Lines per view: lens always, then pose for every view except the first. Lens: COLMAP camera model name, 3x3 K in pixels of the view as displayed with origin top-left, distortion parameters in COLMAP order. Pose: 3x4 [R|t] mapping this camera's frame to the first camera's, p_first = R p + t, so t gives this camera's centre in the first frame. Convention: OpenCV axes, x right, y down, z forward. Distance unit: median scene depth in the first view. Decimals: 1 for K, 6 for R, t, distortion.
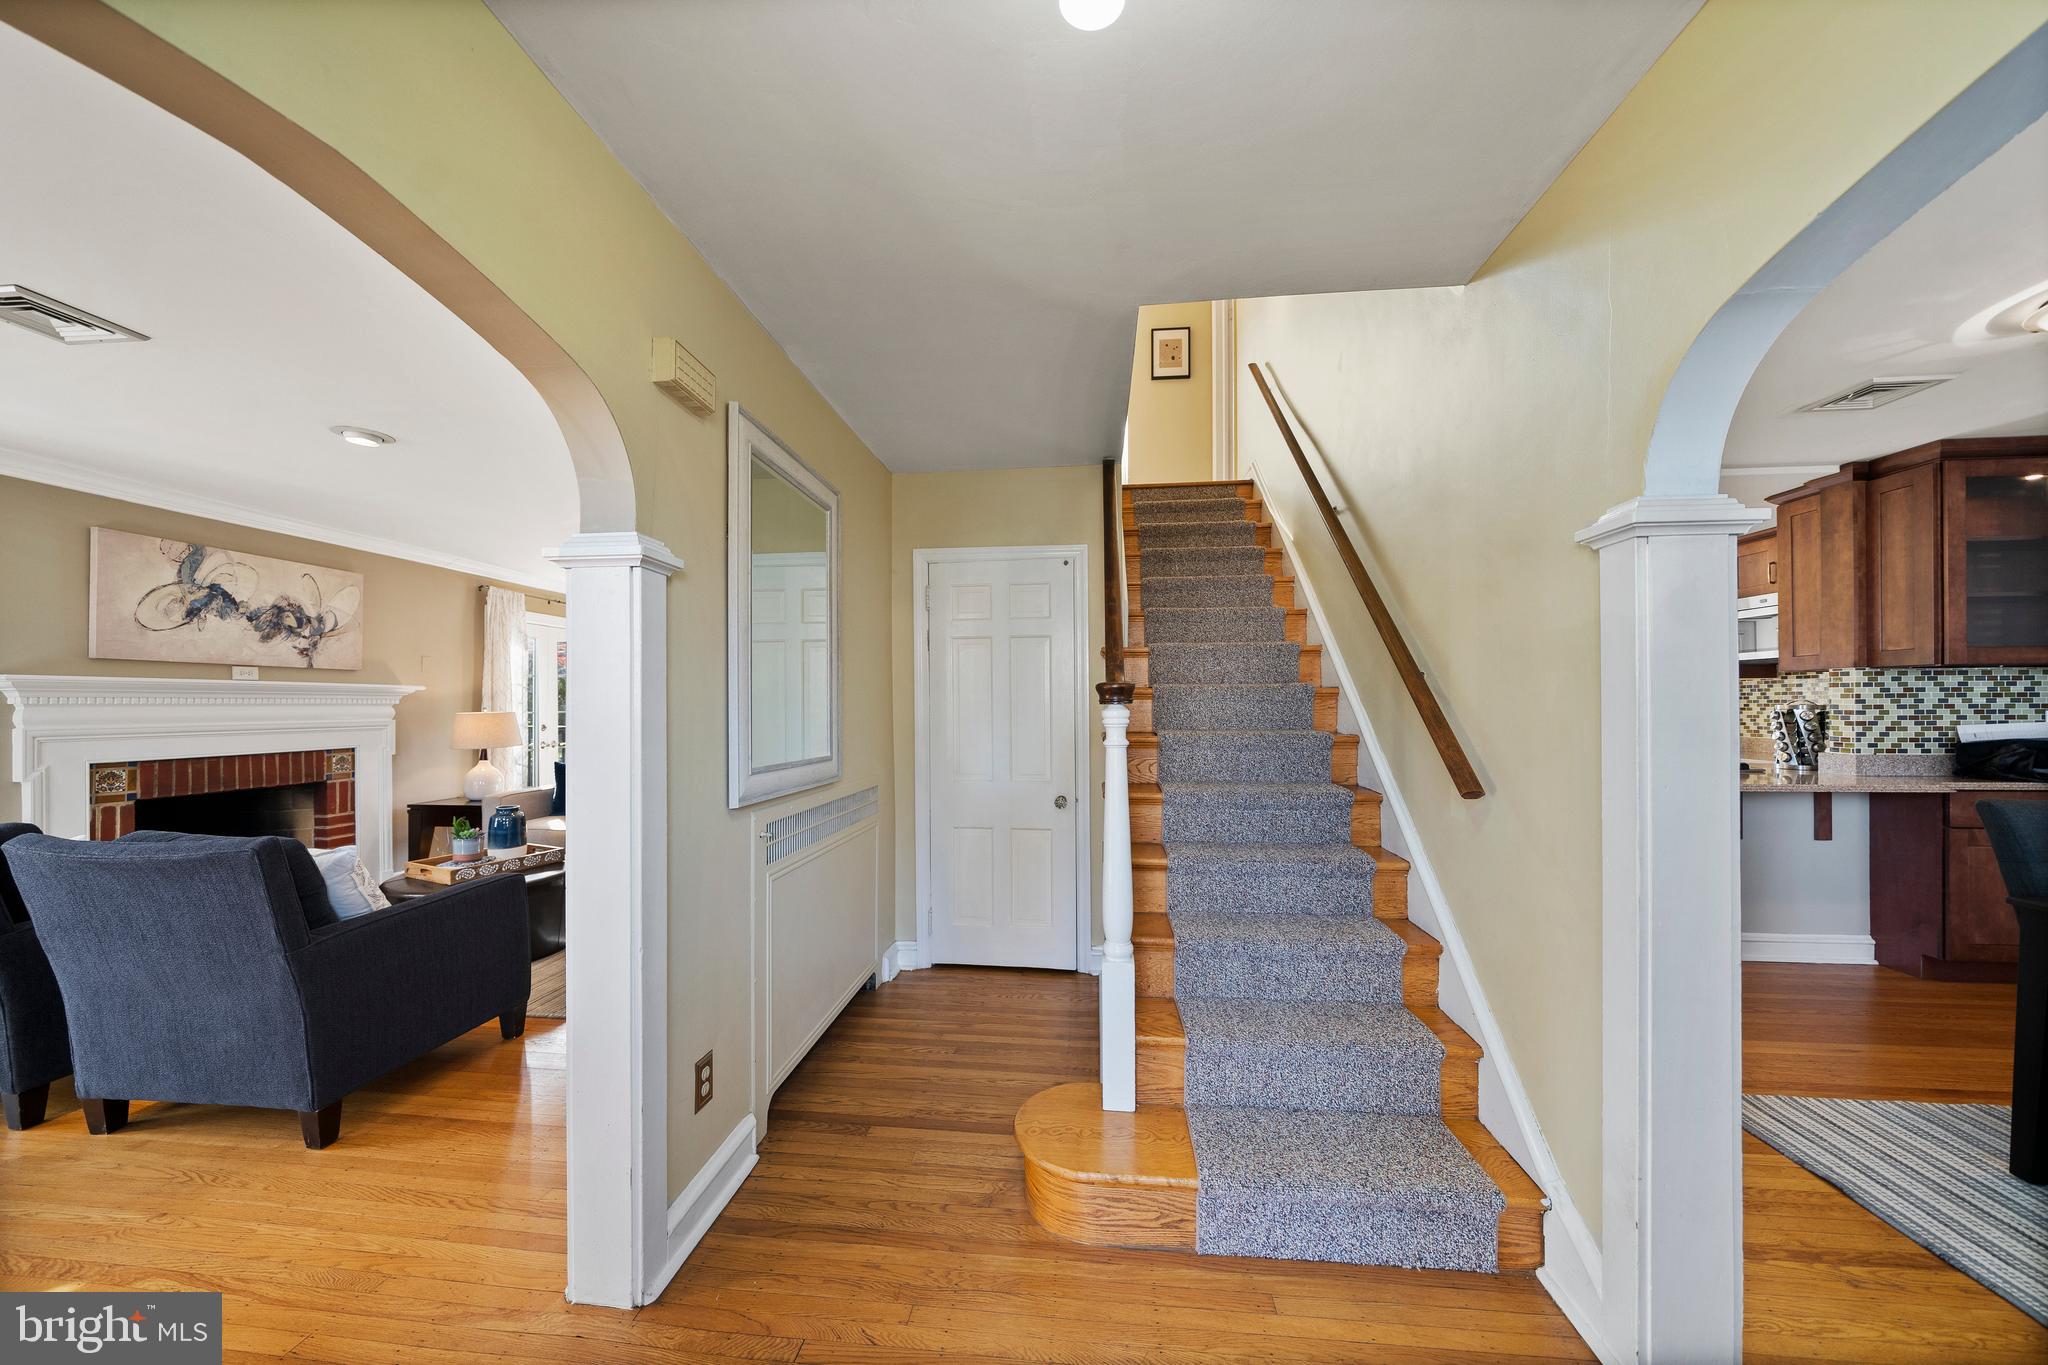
lens RADIAL K [[709.8, 0, 1018.9], [0, 709.8, 701.8], [0, 0, 1]] dist [-0.006113, 0.000284]
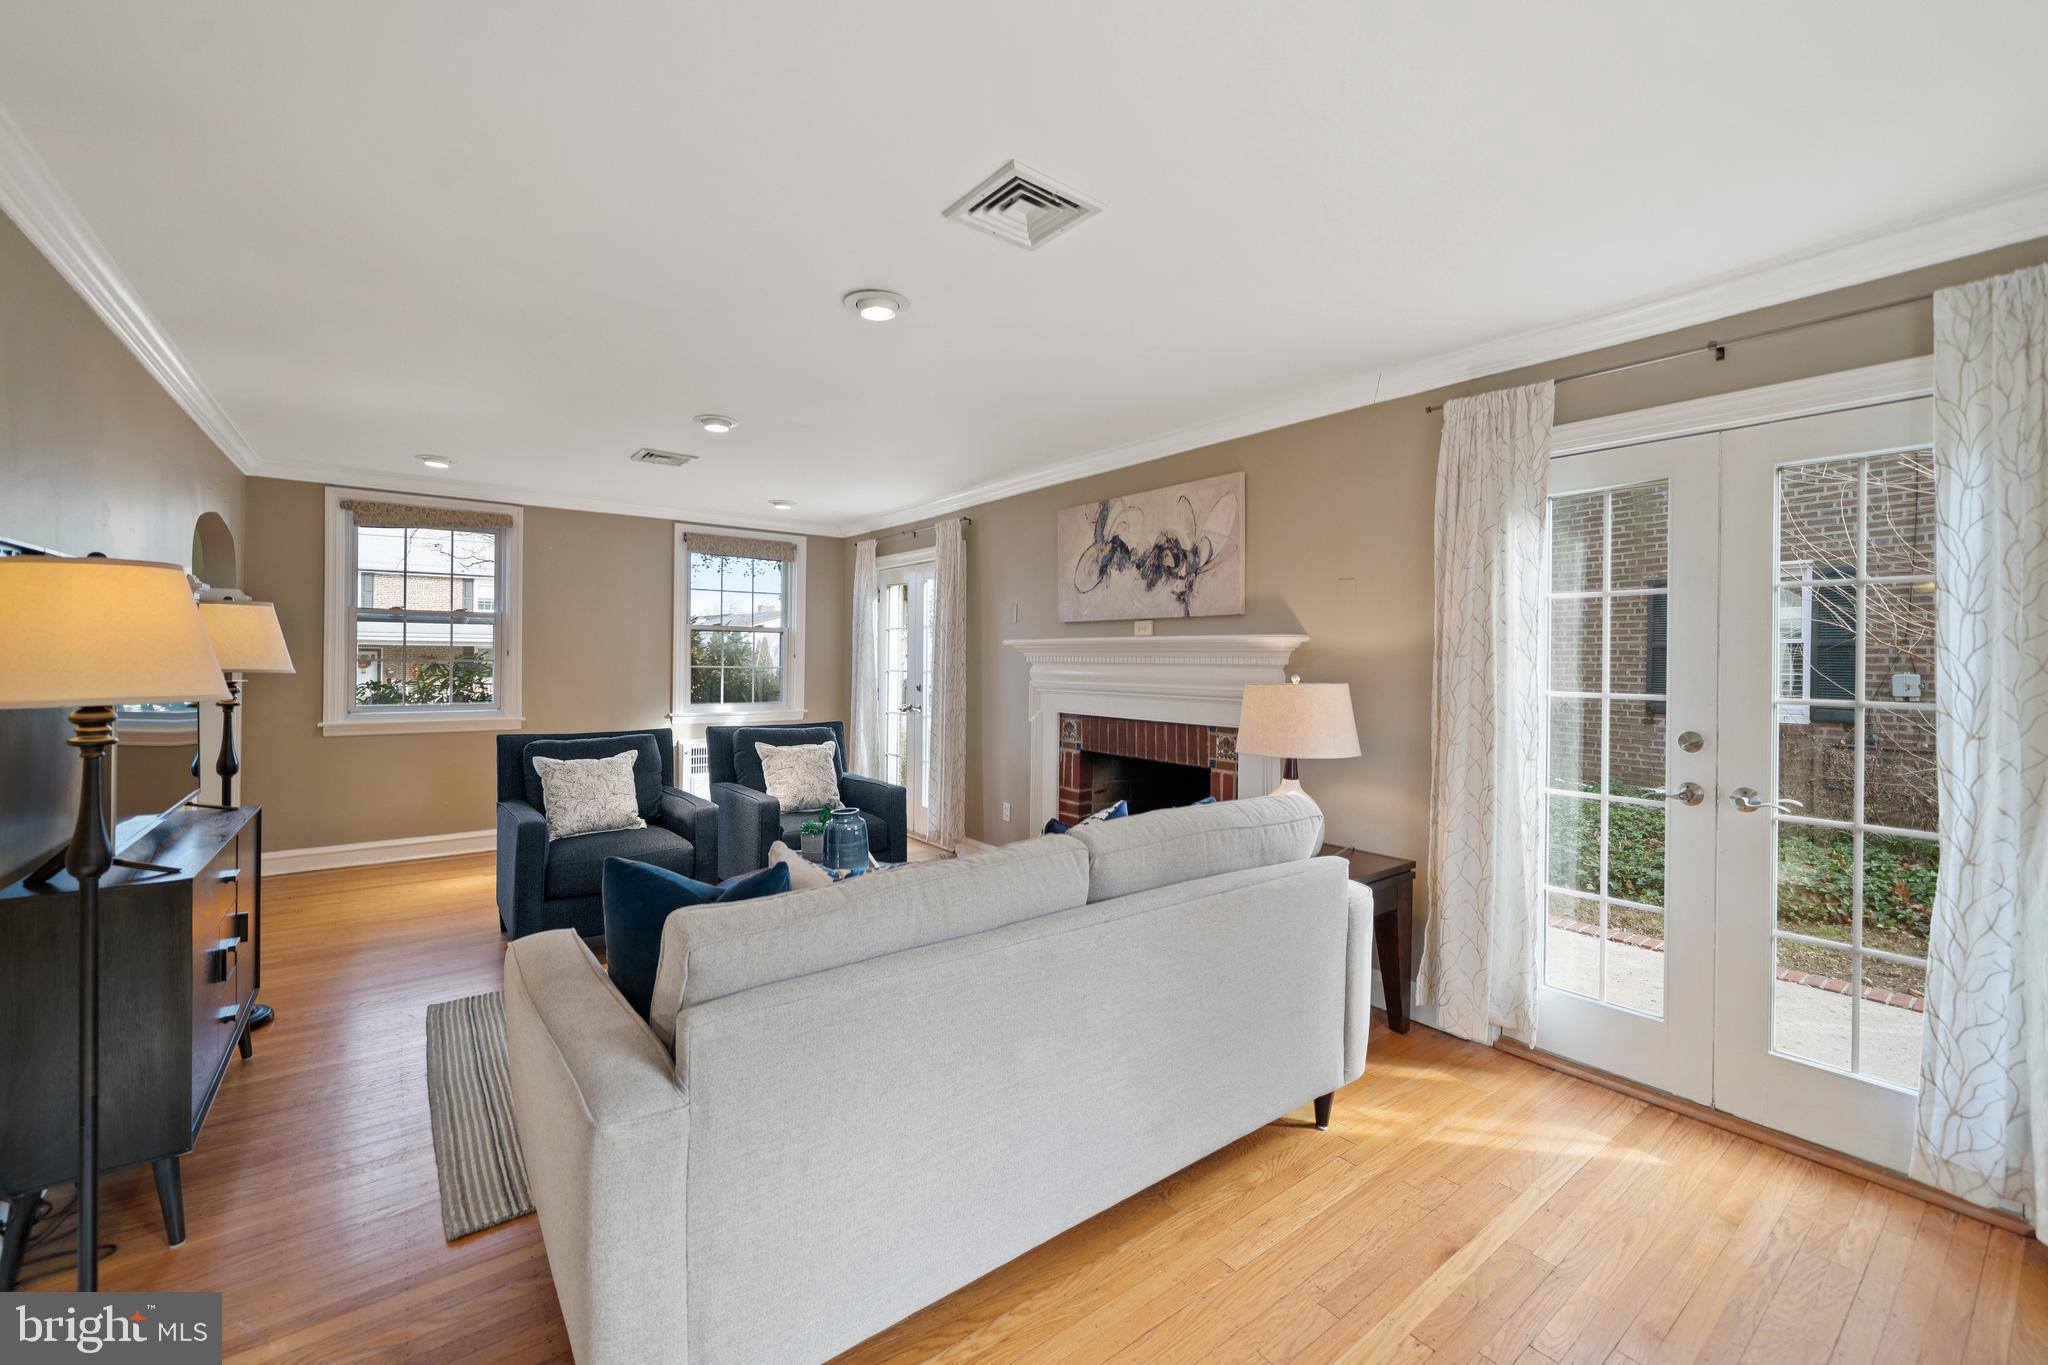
lens RADIAL K [[824.3, 0, 1032.1], [0, 824.3, 656.9], [0, 0, 1]] dist [-0.002563, -0.000169]
pose [[-0.722935, -0.002966, -0.690909, -0.306036], [-0.002995, 0.999995, -0.001158, -0.003089], [0.690909, 0.001232, -0.722941, 1.798454]]
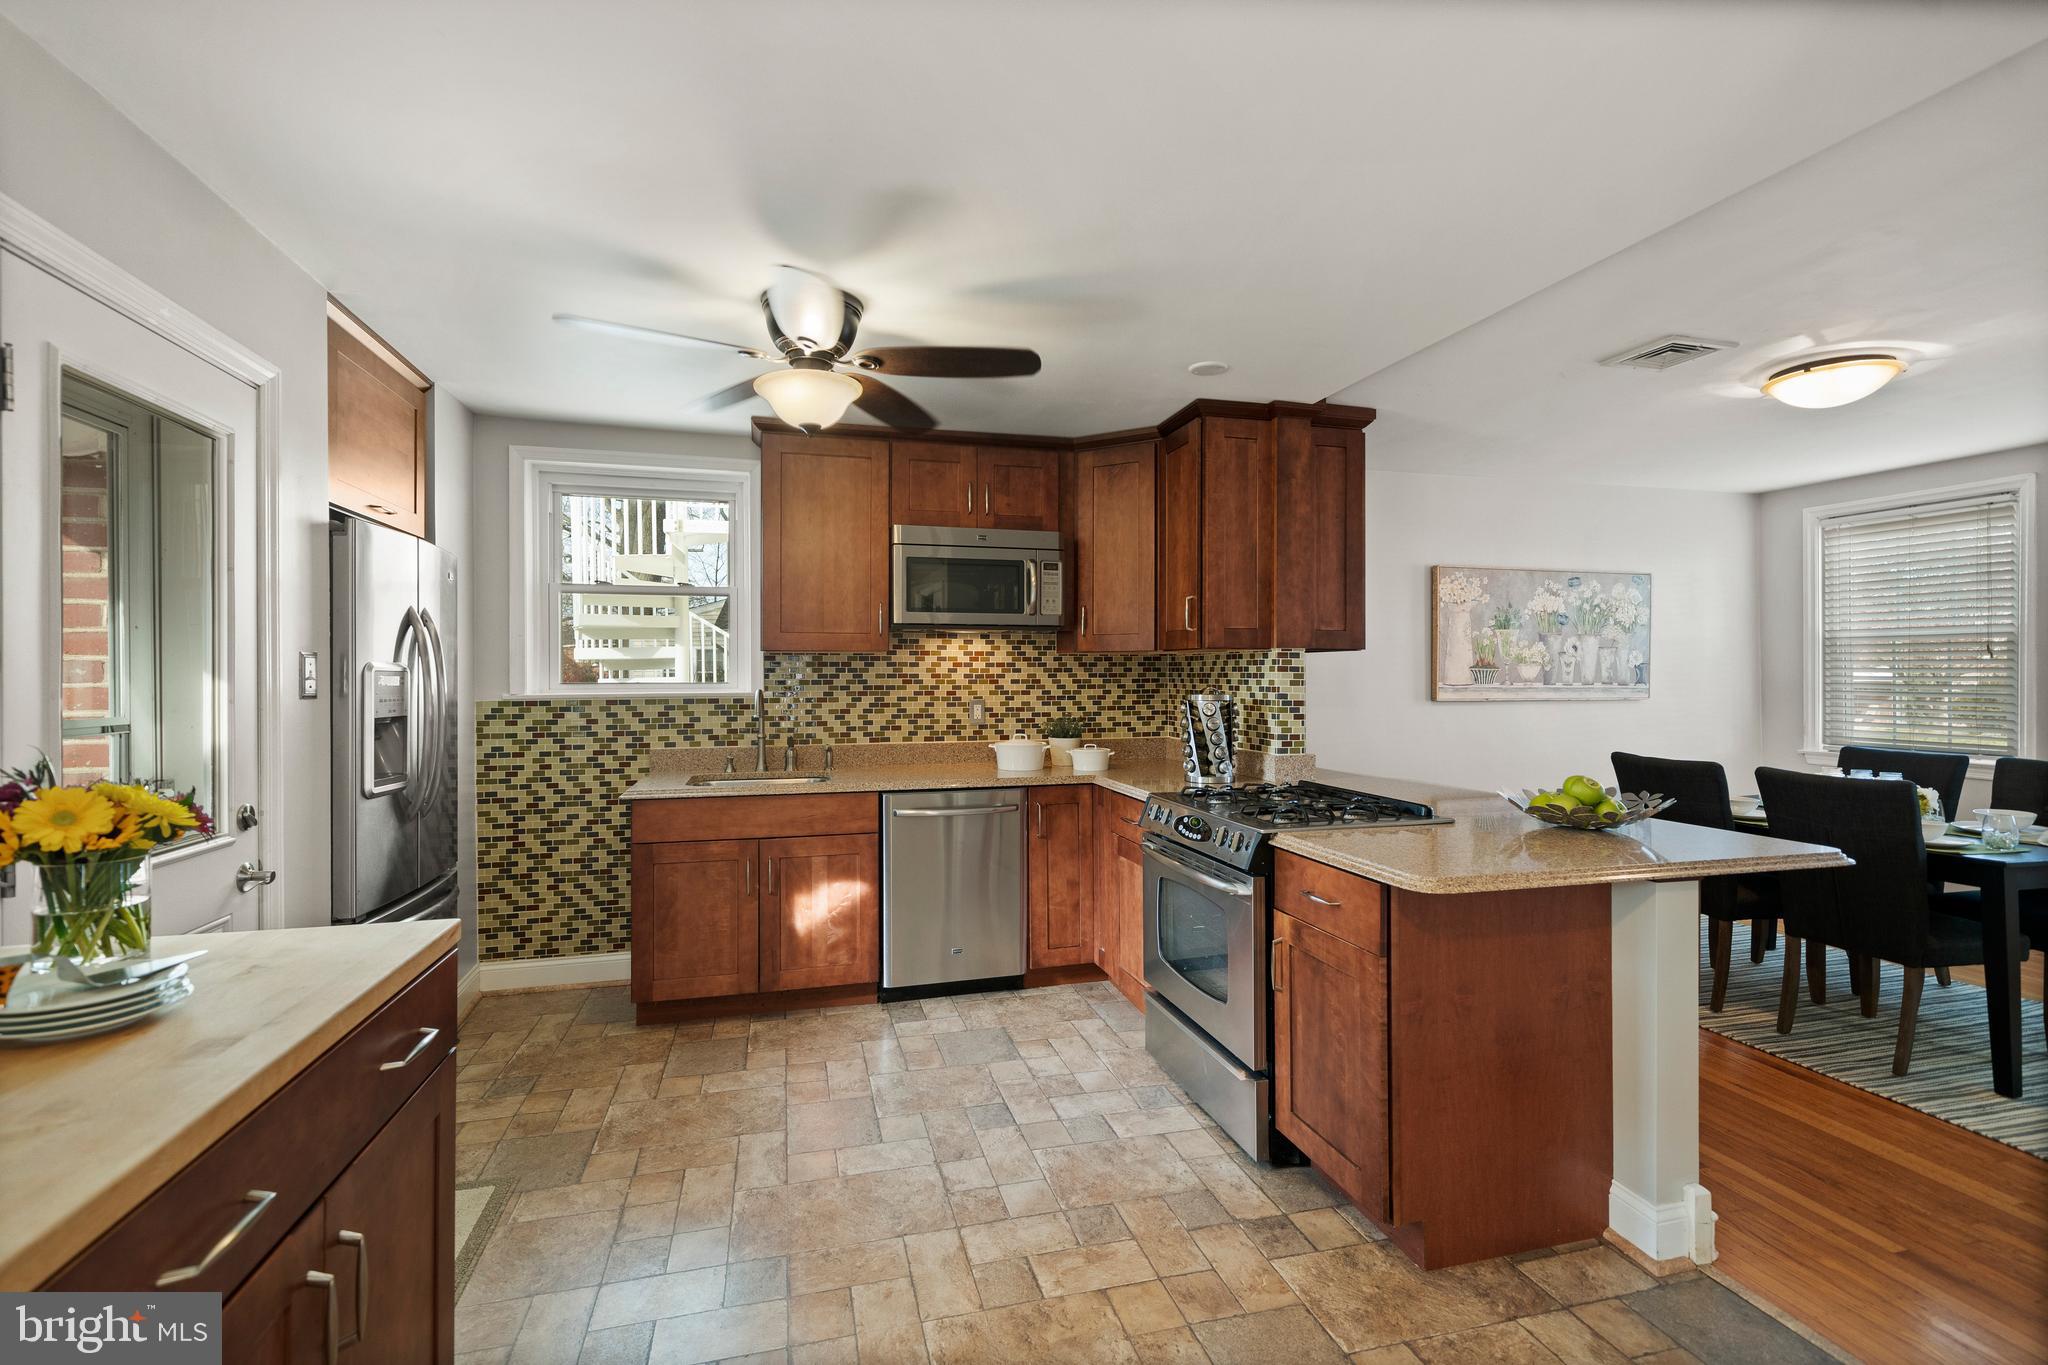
lens RADIAL K [[907.2, 0, 1021.1], [0, 907.2, 672.3], [0, 0, 1]] dist [0.001649, 0.000494]
pose [[-0.357593, 0.005654, 0.933860, 0.296090], [-0.000733, 0.999980, -0.006335, -0.012825], [-0.933877, -0.002950, -0.357582, 1.556104]]
